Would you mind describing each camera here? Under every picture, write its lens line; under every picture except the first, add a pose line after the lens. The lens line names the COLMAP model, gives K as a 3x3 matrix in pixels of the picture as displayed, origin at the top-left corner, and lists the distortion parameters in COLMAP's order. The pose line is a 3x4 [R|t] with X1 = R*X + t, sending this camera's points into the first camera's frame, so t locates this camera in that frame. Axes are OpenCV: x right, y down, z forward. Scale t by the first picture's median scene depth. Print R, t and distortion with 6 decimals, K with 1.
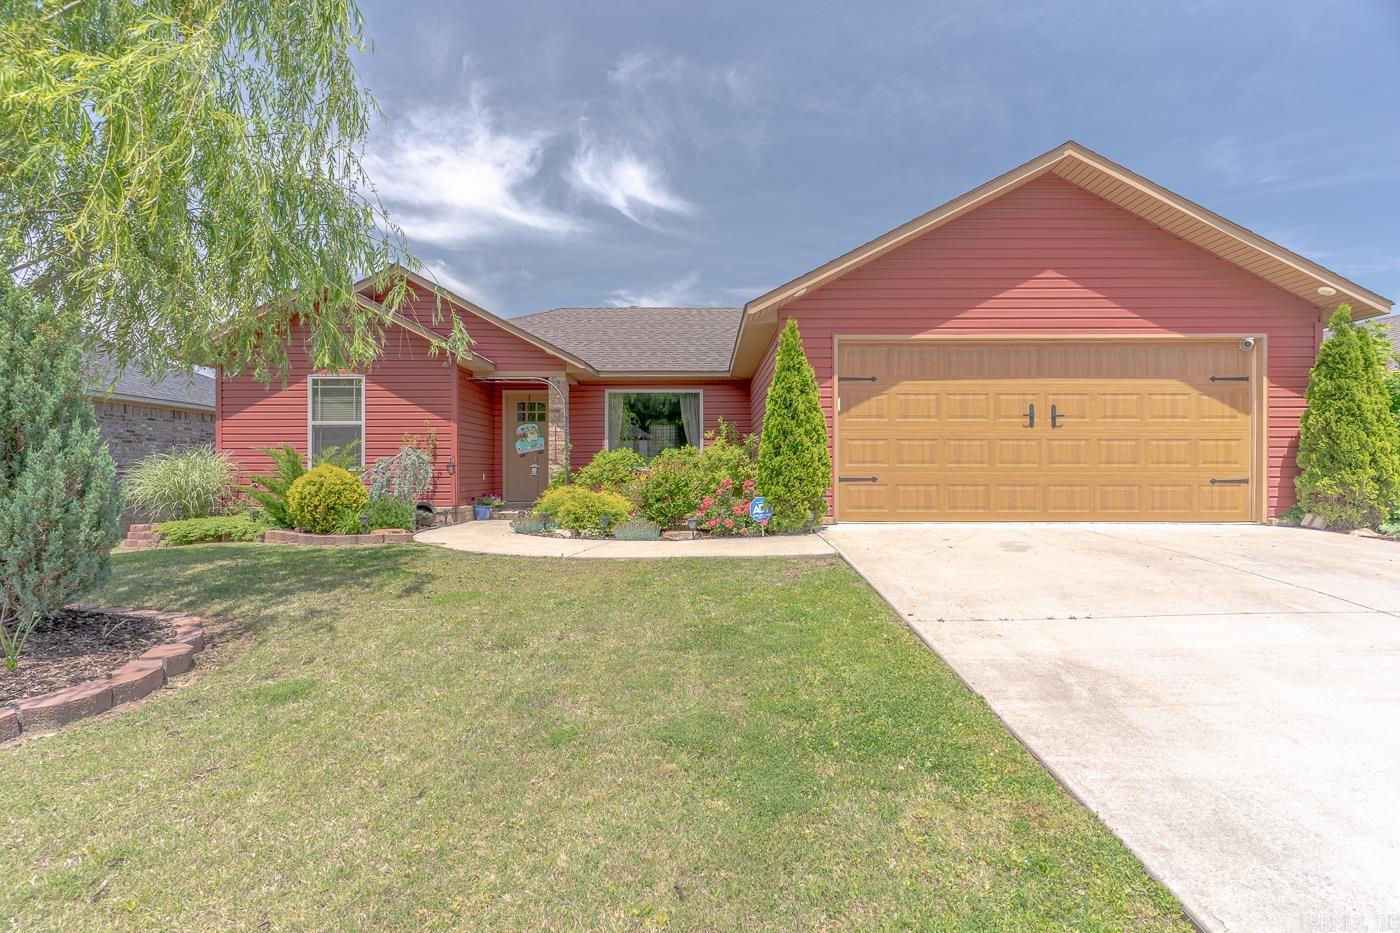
lens RADIAL K [[665.3, 0, 687.8], [0, 665.3, 471.8], [0, 0, 1]] dist [-0.001289, 0.000044]
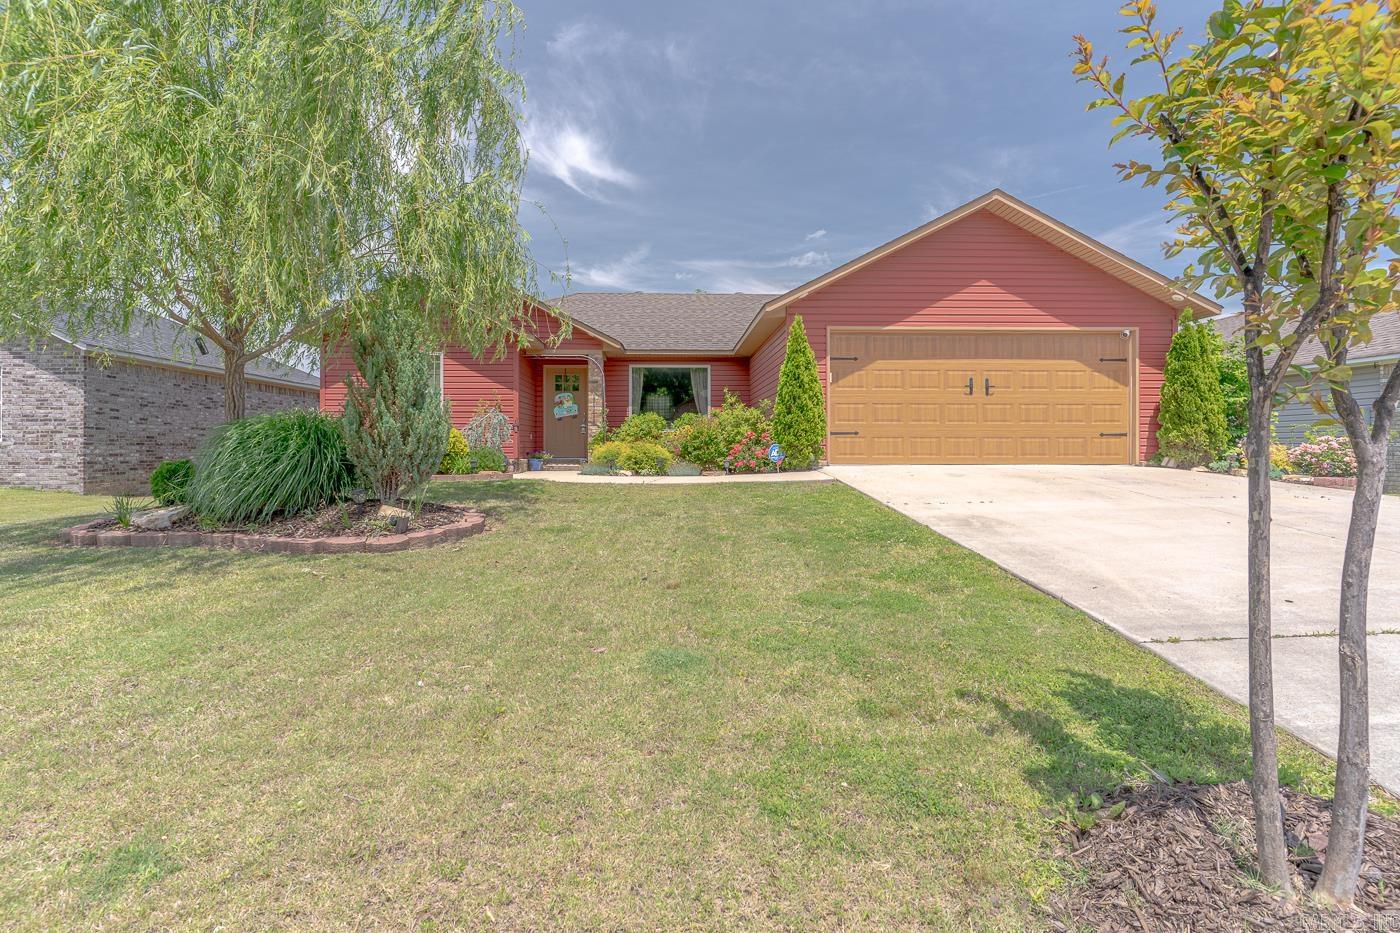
lens RADIAL K [[679.2, 0, 671.9], [0, 679.2, 442.8], [0, 0, 1]] dist [0.001699, 0.000088]
pose [[0.999379, 0.000803, 0.035217, -0.142911], [-0.000587, 0.999981, -0.006131, 0.039893], [-0.035221, 0.006107, 0.999361, -0.365876]]
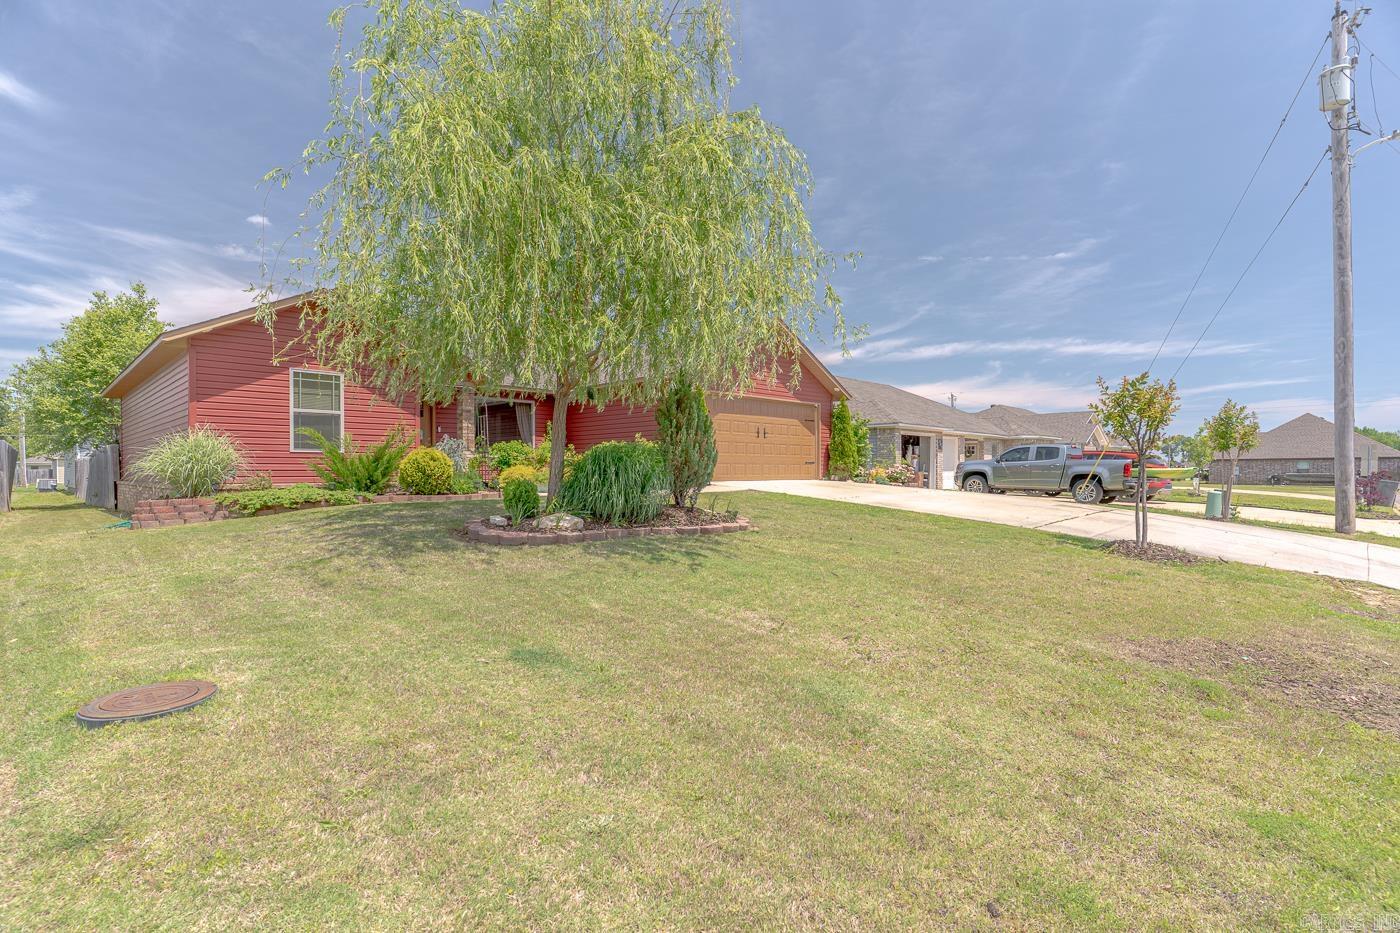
lens RADIAL K [[663.9, 0, 706.2], [0, 663.9, 468.9], [0, 0, 1]] dist [0.001100, -0.000235]
pose [[0.694951, 0.001440, 0.719056, -1.183543], [0.001166, 0.999994, -0.003129, 0.043395], [-0.719057, 0.003013, 0.694945, -0.410835]]
